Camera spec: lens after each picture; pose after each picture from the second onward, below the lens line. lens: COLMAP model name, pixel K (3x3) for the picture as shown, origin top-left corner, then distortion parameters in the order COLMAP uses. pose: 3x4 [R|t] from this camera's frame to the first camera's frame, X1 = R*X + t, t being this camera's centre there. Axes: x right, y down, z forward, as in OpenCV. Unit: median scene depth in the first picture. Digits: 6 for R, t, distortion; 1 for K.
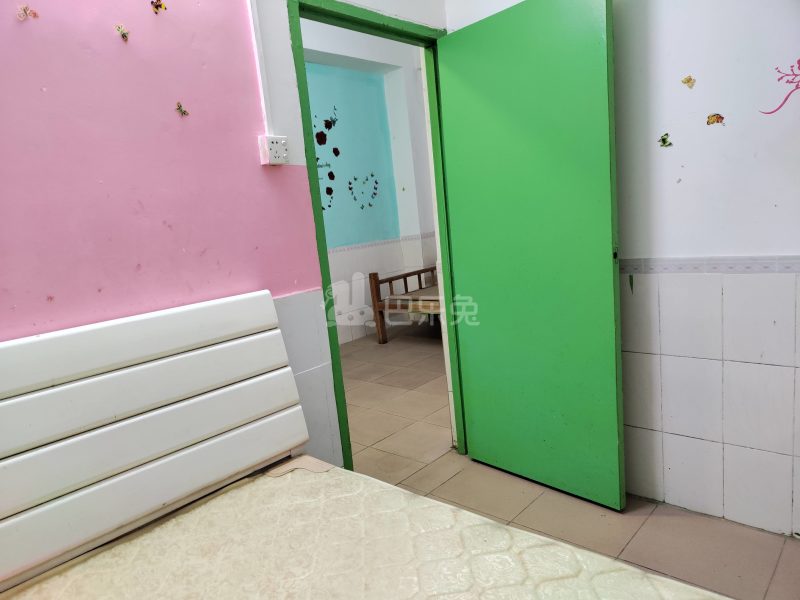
lens RADIAL K [[557.8, 0, 398.8], [0, 557.8, 302.0], [0, 0, 1]] dist [0.008139, -0.003257]
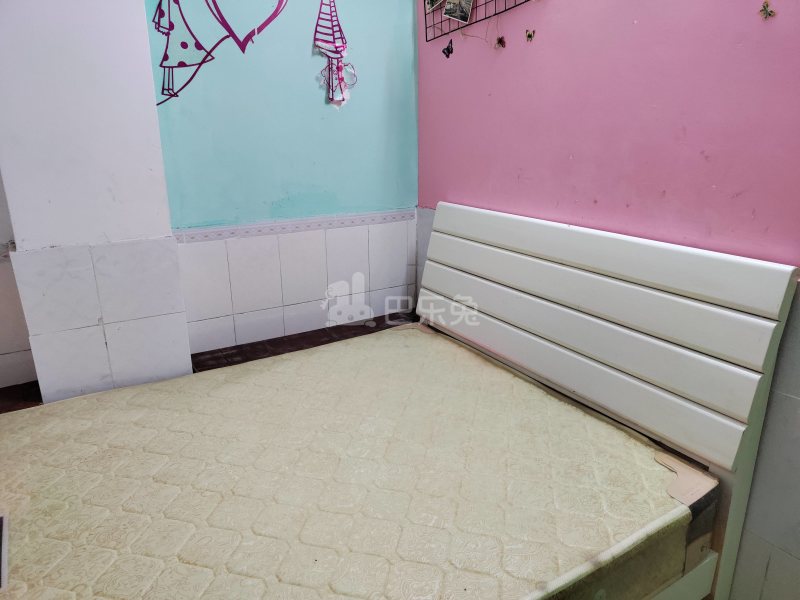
lens RADIAL K [[557.8, 0, 402.5], [0, 557.8, 293.7], [0, 0, 1]] dist [0.008139, -0.003257]
pose [[-0.270679, 0.366973, -0.889980, 0.265690], [-0.130621, 0.901941, 0.411632, -0.107708], [0.953767, 0.227670, -0.196202, 0.336389]]
